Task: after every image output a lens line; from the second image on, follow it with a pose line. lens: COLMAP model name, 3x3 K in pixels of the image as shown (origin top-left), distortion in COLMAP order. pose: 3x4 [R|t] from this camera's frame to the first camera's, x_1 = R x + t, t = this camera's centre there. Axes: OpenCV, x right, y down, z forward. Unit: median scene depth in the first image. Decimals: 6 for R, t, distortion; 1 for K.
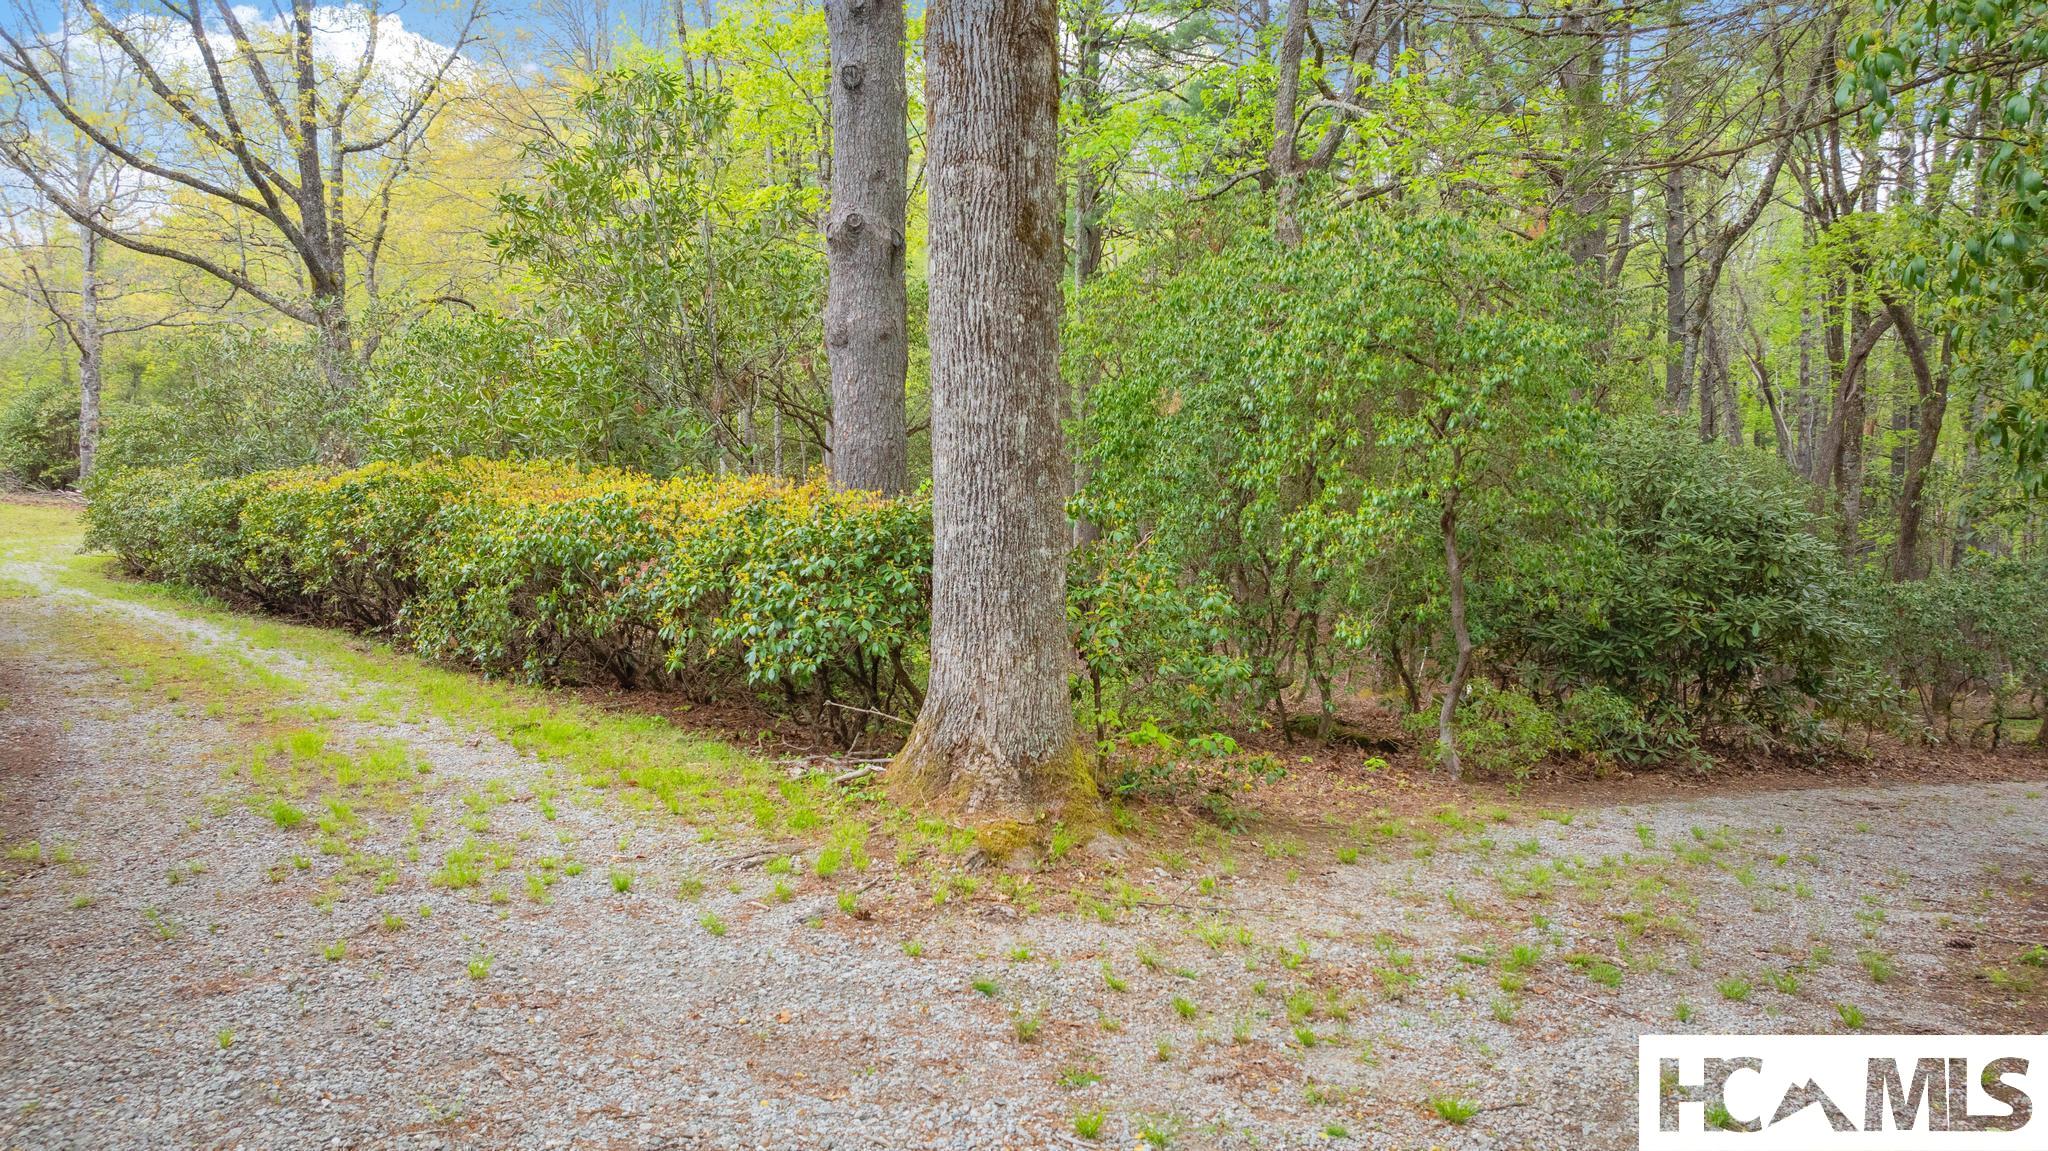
lens RADIAL K [[1458.1, 0, 1032.0], [0, 1458.1, 574.4], [0, 0, 1]] dist [-0.006009, 0.000490]
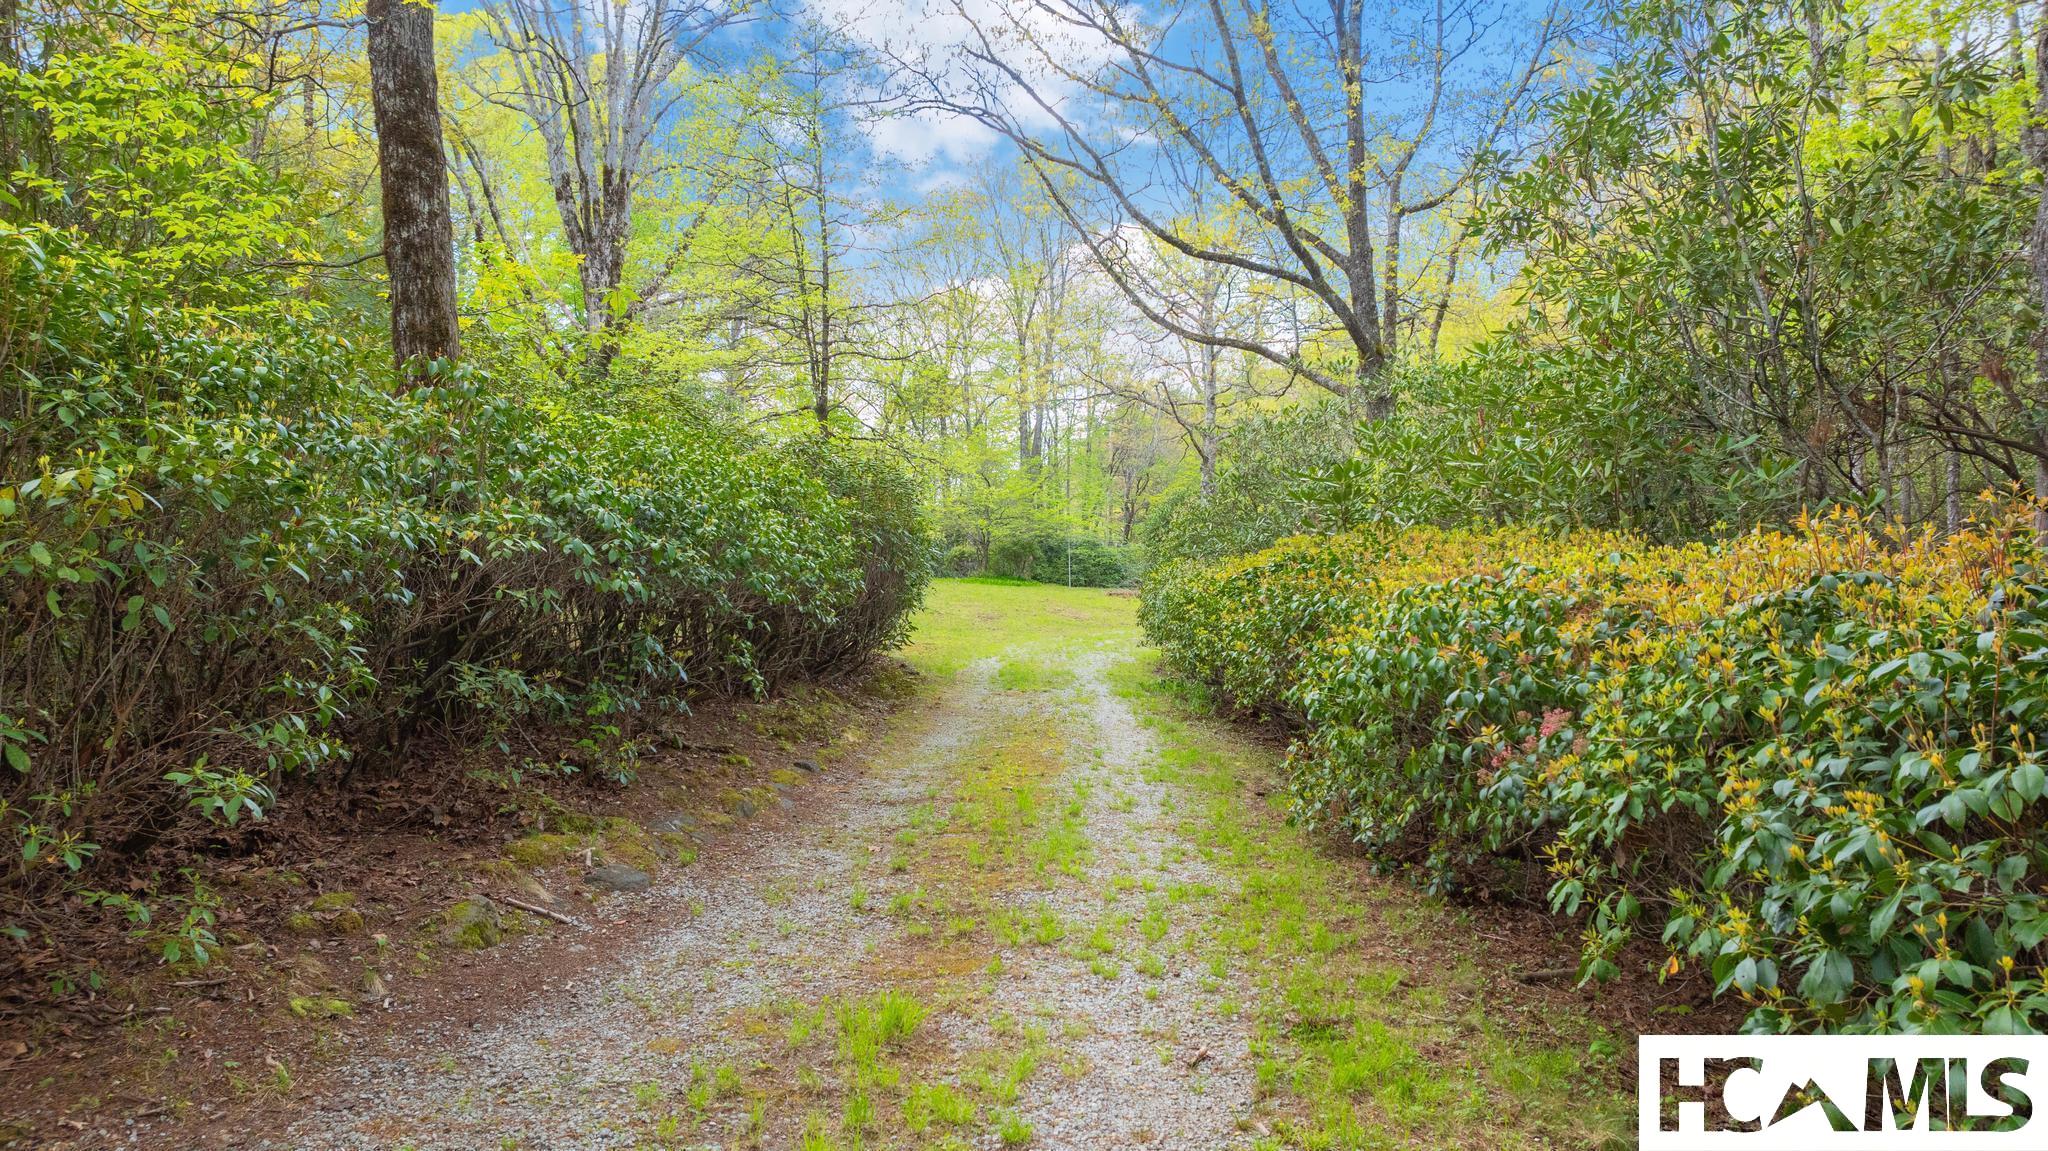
lens RADIAL K [[1458.1, 0, 1020.4], [0, 1458.1, 580.3], [0, 0, 1]] dist [-0.006009, 0.000490]
pose [[0.732242, -0.007565, -0.681002, -0.028656], [-0.034519, 0.998241, -0.048206, -0.008443], [0.680169, 0.058806, 0.730693, 0.205974]]
